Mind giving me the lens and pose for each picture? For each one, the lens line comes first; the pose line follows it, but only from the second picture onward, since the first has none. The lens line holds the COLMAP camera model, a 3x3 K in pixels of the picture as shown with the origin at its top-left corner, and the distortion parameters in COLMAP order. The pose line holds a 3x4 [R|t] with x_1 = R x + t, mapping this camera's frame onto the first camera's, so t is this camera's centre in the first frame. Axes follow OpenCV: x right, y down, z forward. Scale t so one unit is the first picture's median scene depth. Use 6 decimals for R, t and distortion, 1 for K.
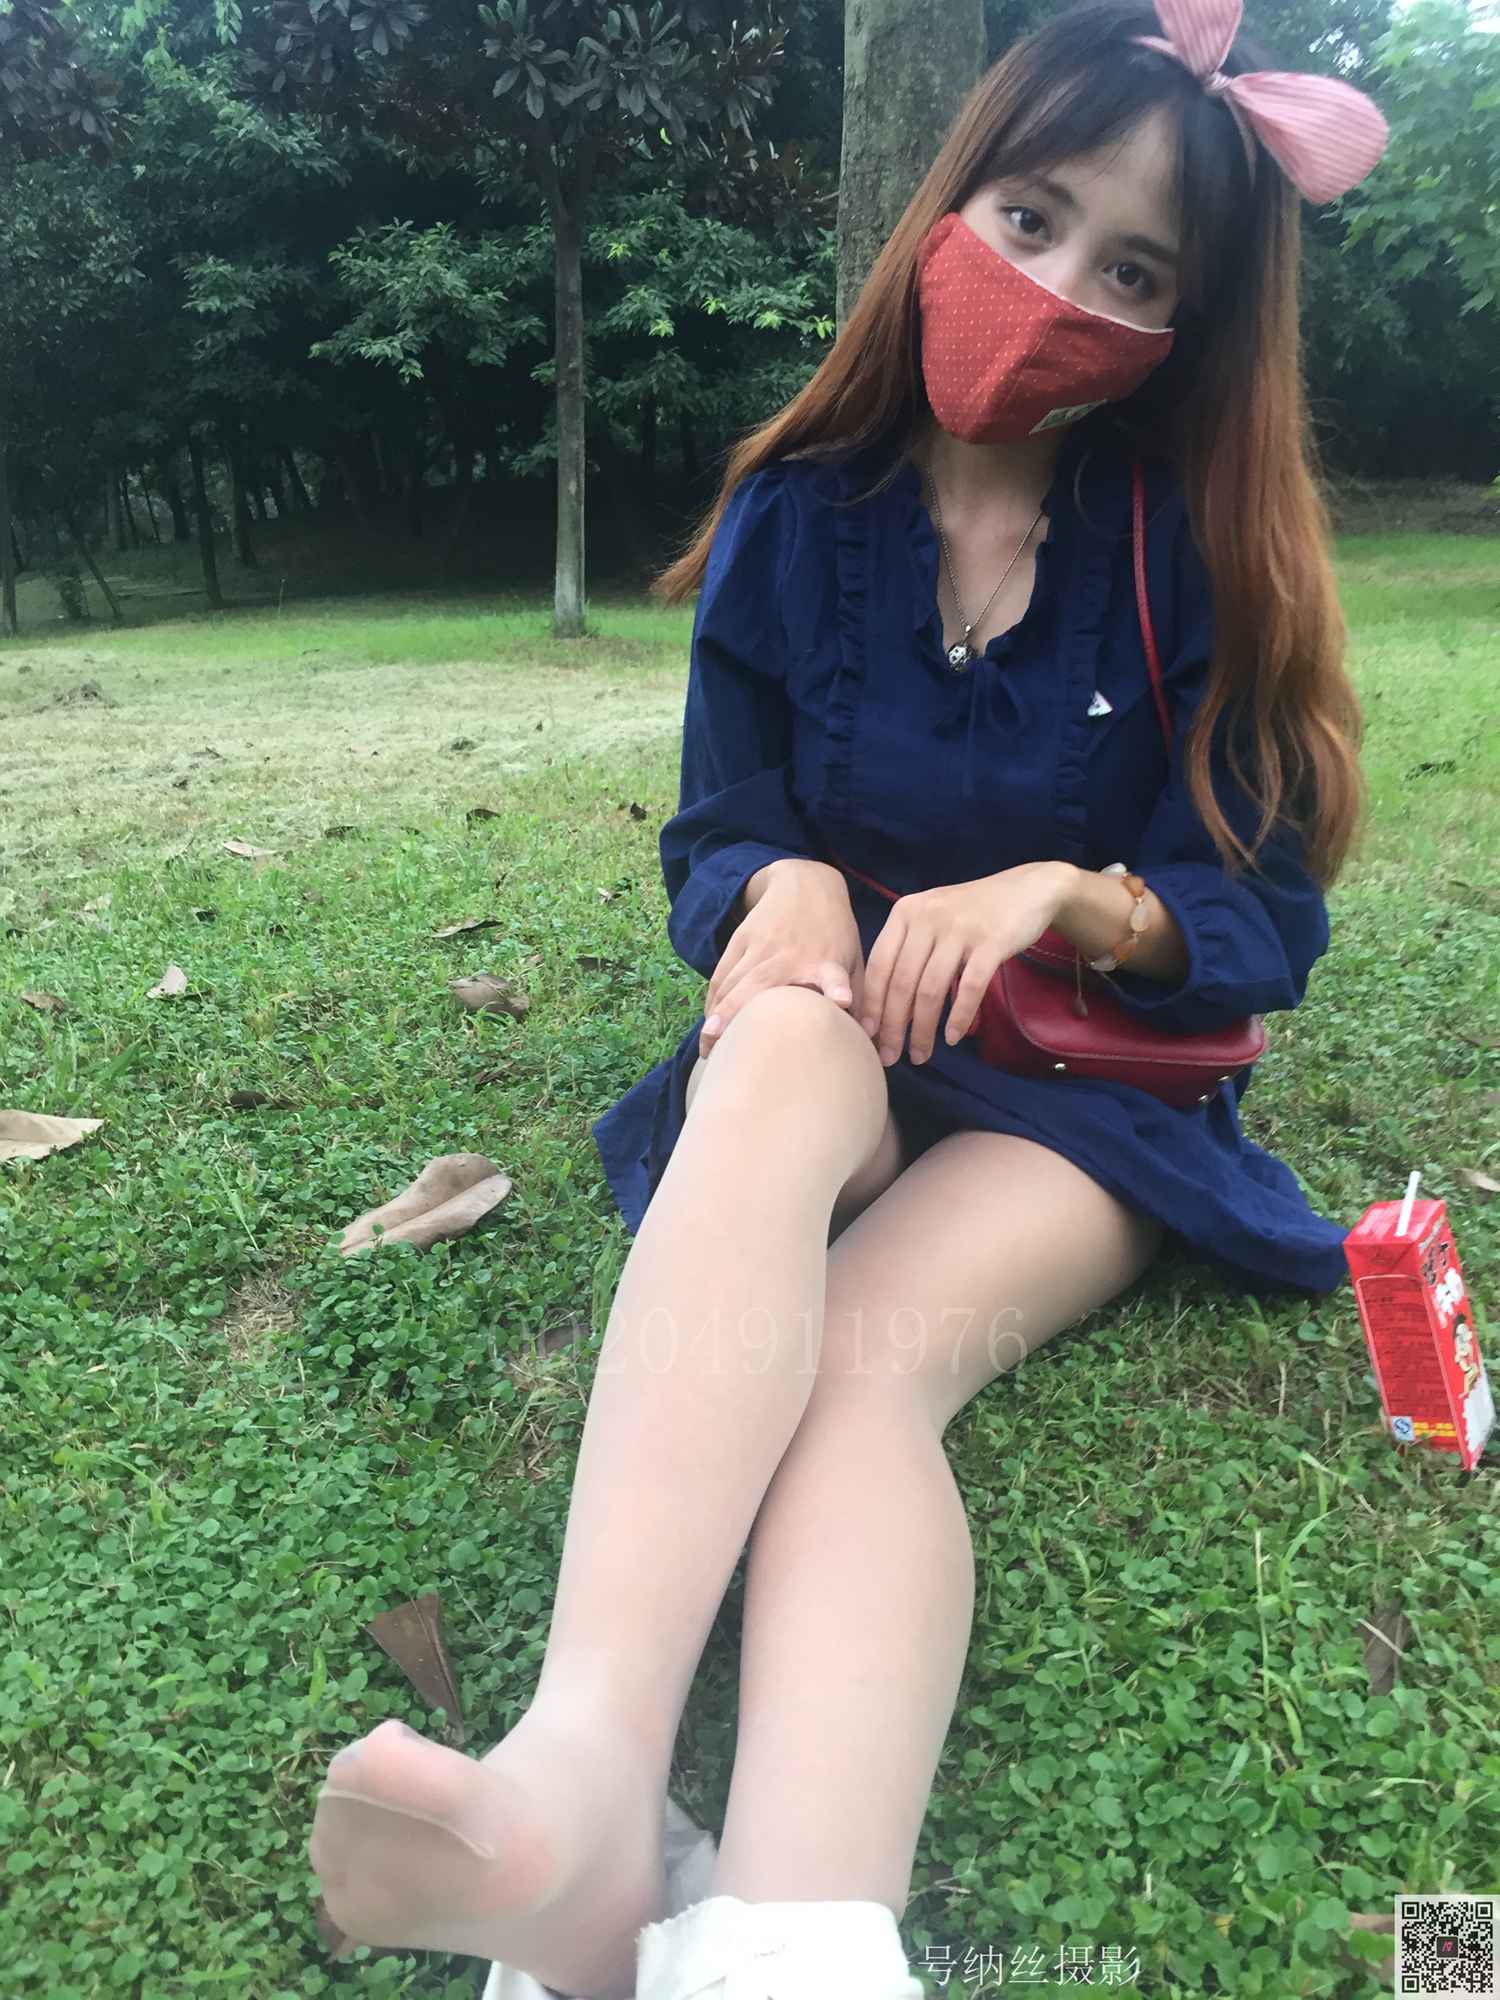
lens RADIAL K [[1714.4, 0, 746.2], [0, 1714.4, 995.7], [0, 0, 1]] dist [0.075553, -0.105251]
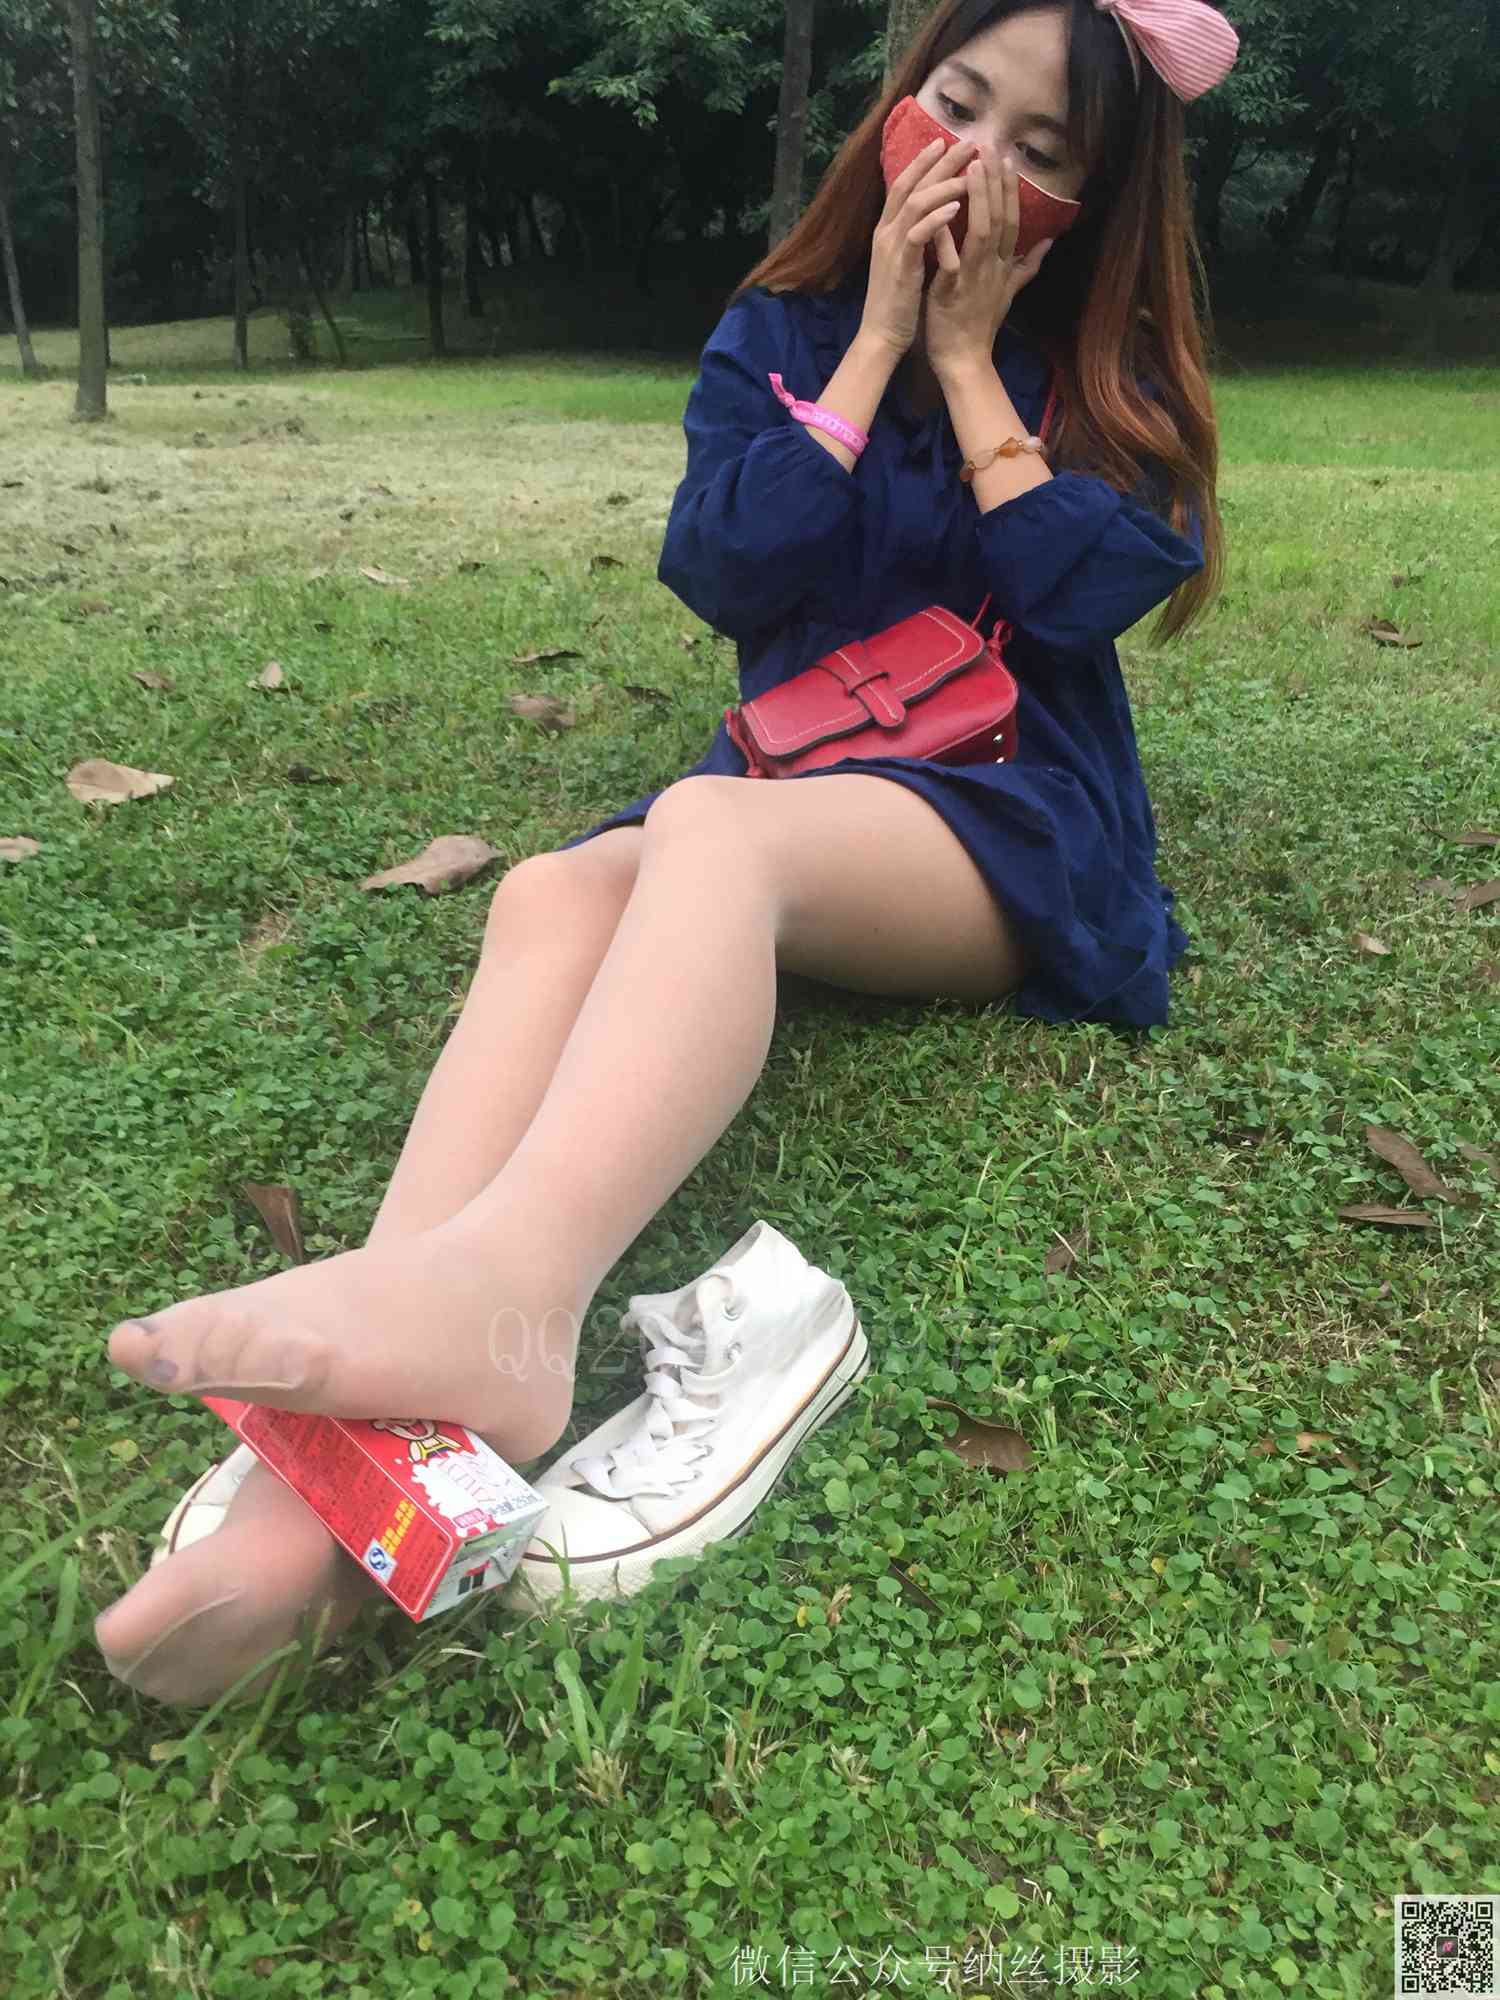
lens RADIAL K [[1714.4, 0, 735.8], [0, 1714.4, 988.8], [0, 0, 1]] dist [0.075553, -0.105251]
pose [[0.988562, 0.105632, -0.107647, 0.065371], [-0.092614, 0.988506, 0.119490, 0.018954], [0.119032, -0.108153, 0.986982, -0.050394]]
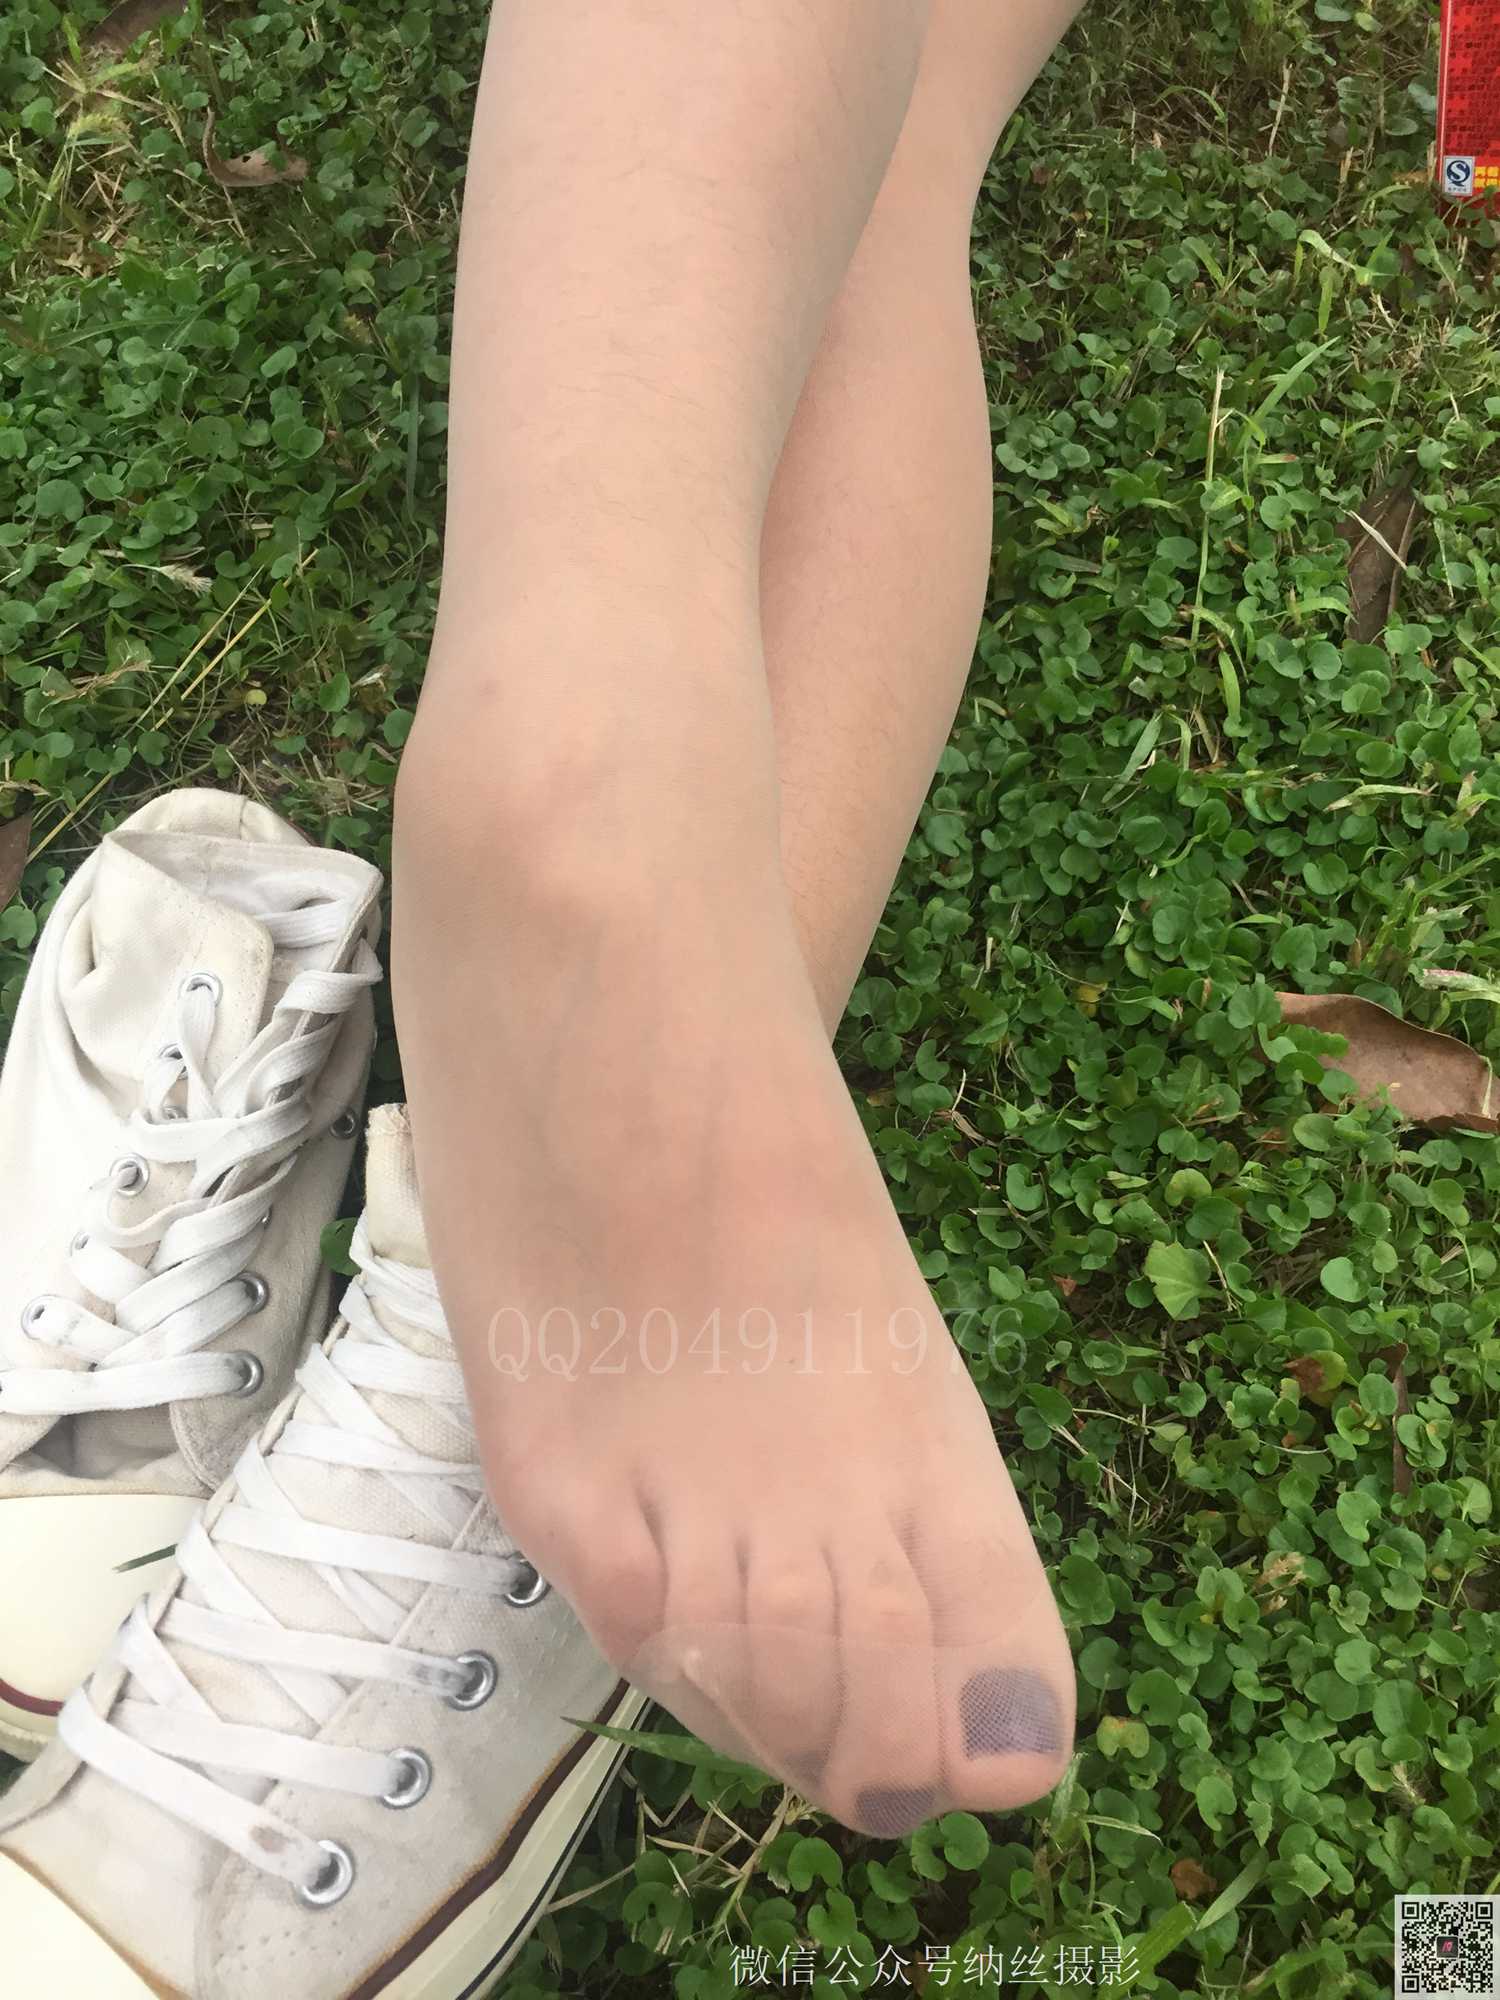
lens RADIAL K [[1714.4, 0, 758.8], [0, 1714.4, 982.3], [0, 0, 1]] dist [0.075553, -0.105251]
pose [[0.996875, -0.037867, 0.069333, 0.020824], [-0.017081, 0.753556, 0.657162, 0.017861], [-0.077132, -0.656292, 0.750554, 0.109051]]
